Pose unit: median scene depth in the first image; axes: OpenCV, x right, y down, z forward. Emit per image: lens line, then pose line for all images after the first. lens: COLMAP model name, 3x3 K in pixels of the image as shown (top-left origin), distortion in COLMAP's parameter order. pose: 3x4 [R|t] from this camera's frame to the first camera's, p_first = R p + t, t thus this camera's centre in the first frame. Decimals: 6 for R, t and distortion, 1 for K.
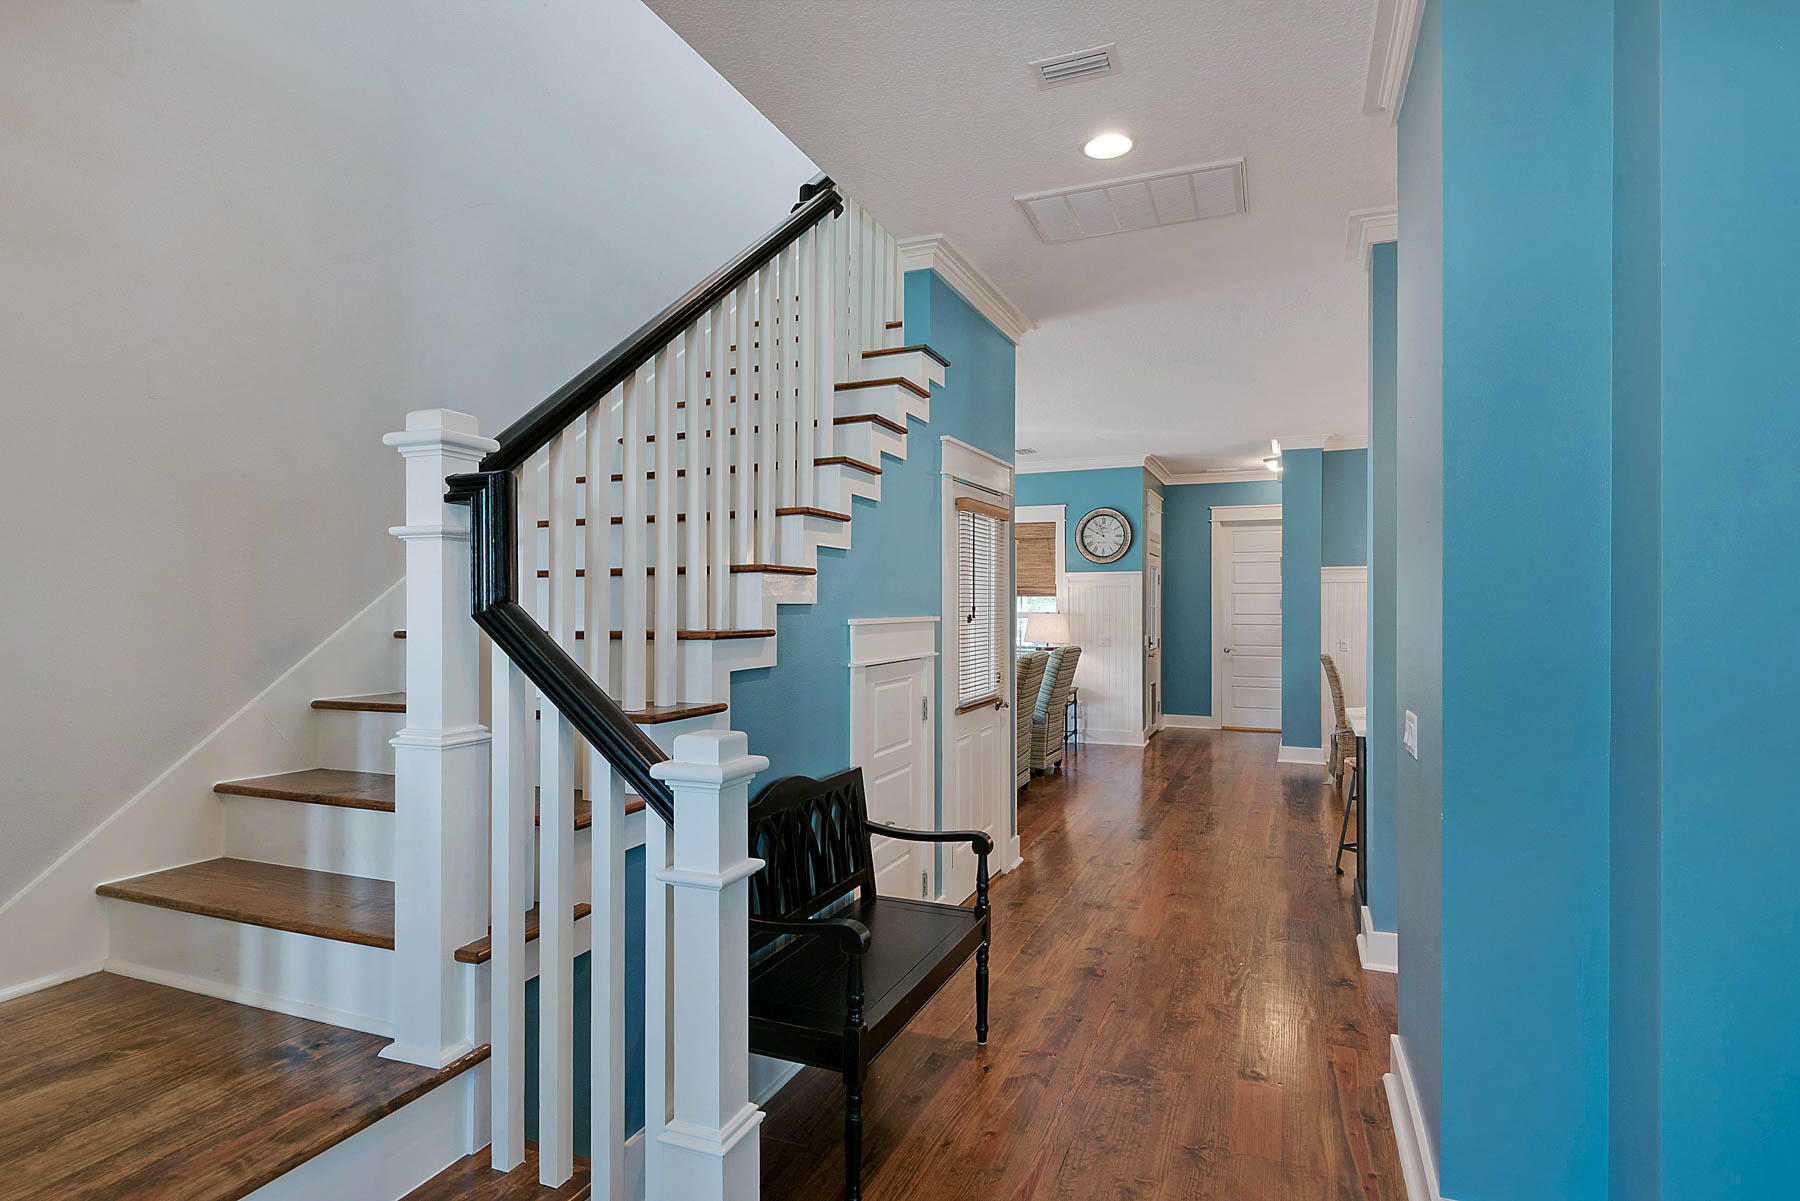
lens RADIAL K [[925.0, 0, 904.0], [0, 925.0, 586.0], [0, 0, 1]] dist [0.001226, -0.001922]
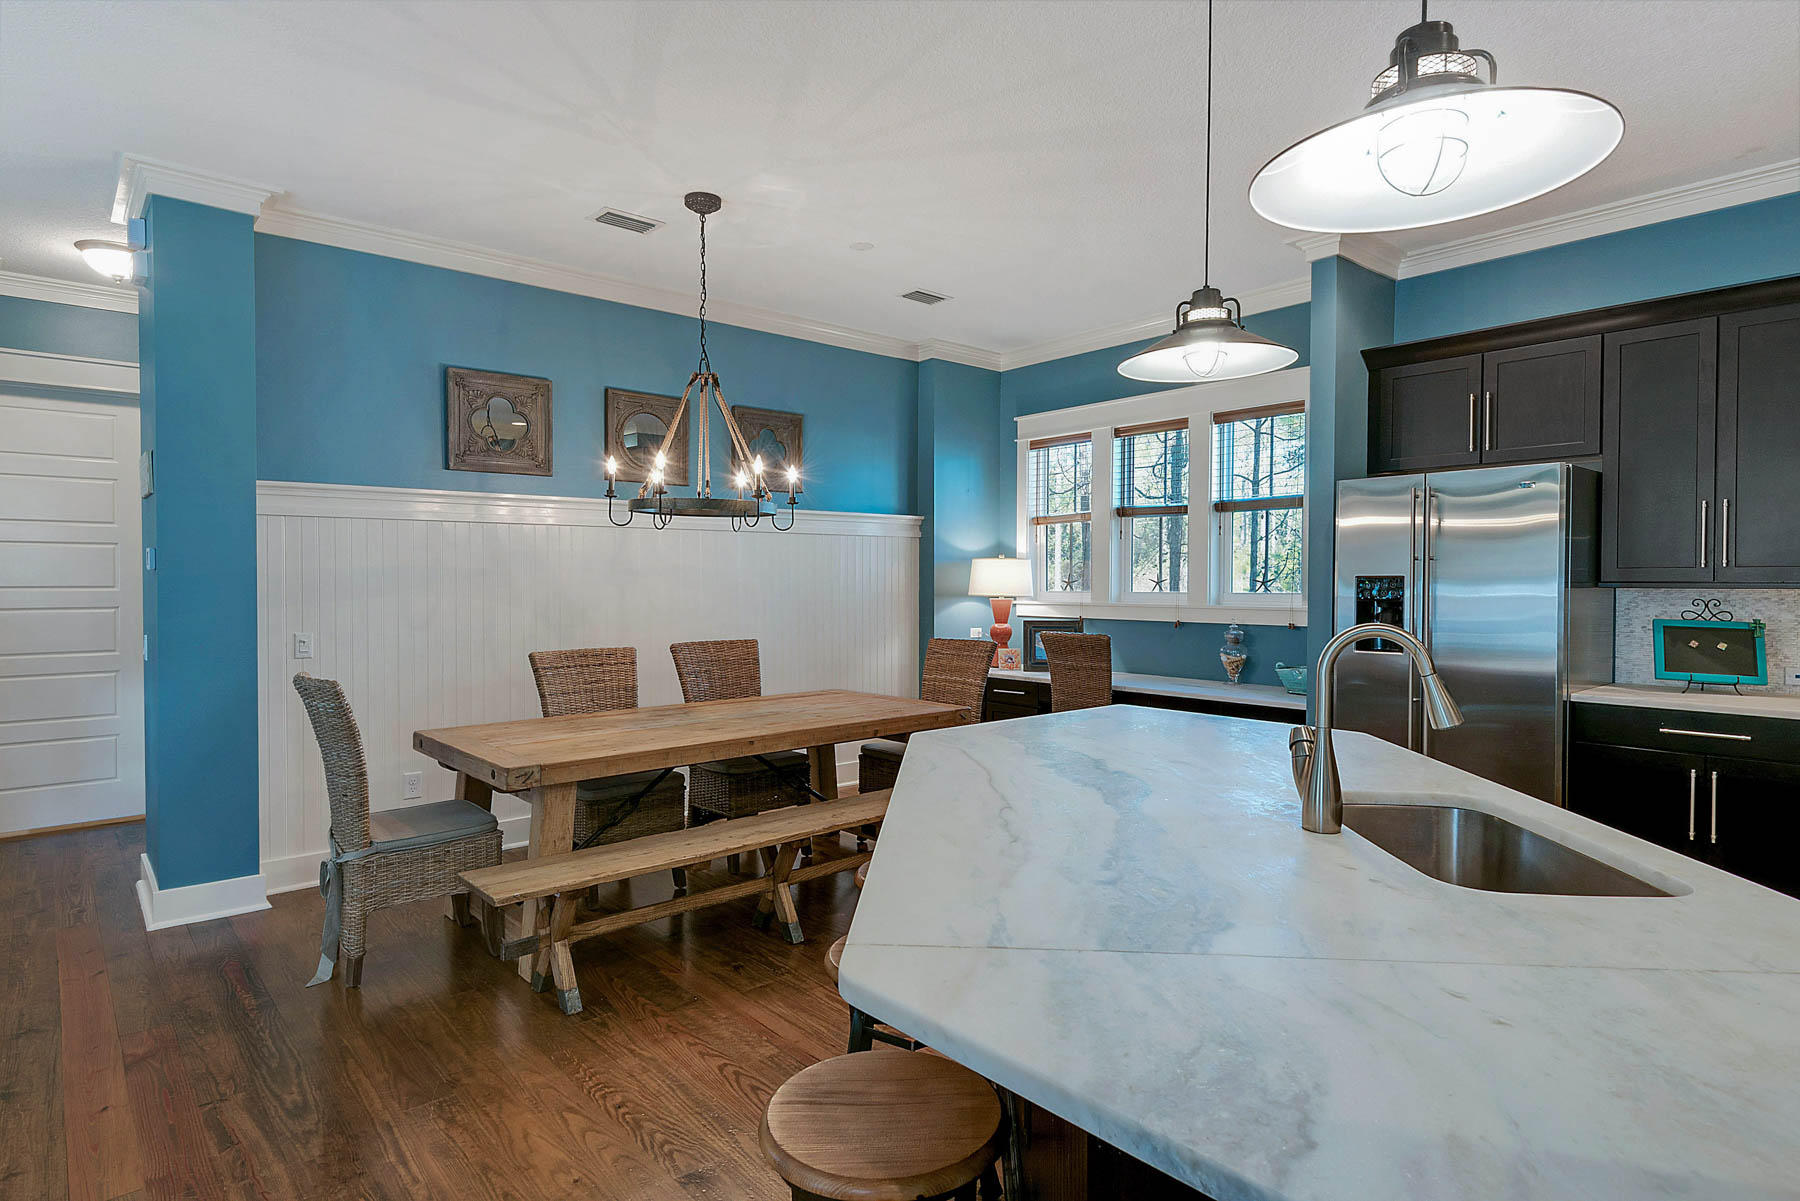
lens RADIAL K [[925.0, 0, 904.0], [0, 925.0, 586.0], [0, 0, 1]] dist [0.001226, -0.001922]
pose [[0.423399, -0.008687, 0.905902, 0.145411], [-0.014084, 0.999770, 0.016170, 0.017585], [-0.905834, -0.019605, 0.423179, 0.444793]]
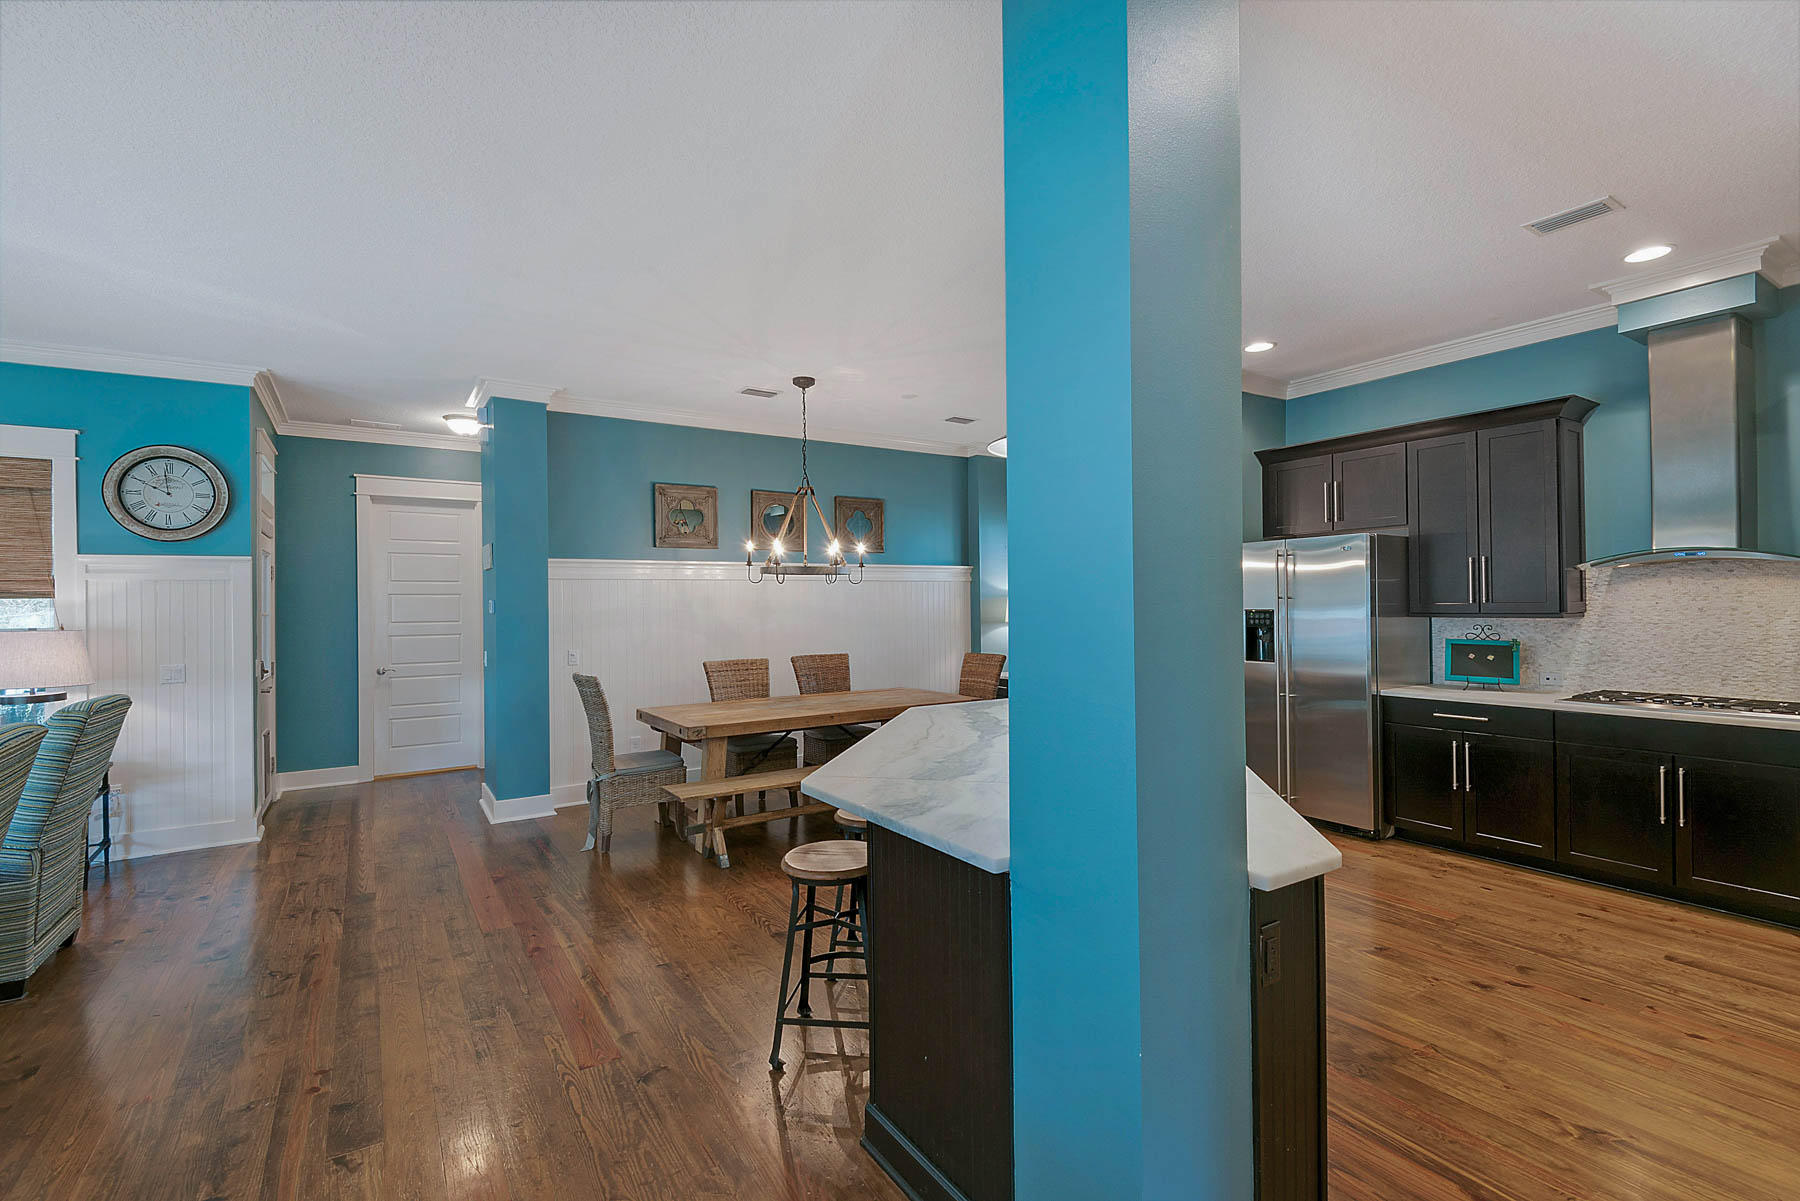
lens RADIAL K [[817.9, 0, 921.1], [0, 817.9, 599.8], [0, 0, 1]] dist [0.000110, -0.004501]
pose [[0.549475, -0.004641, 0.835497, 0.046785], [-0.002975, 0.999967, 0.007511, 0.007265], [-0.835505, -0.006612, 0.549444, 0.321161]]
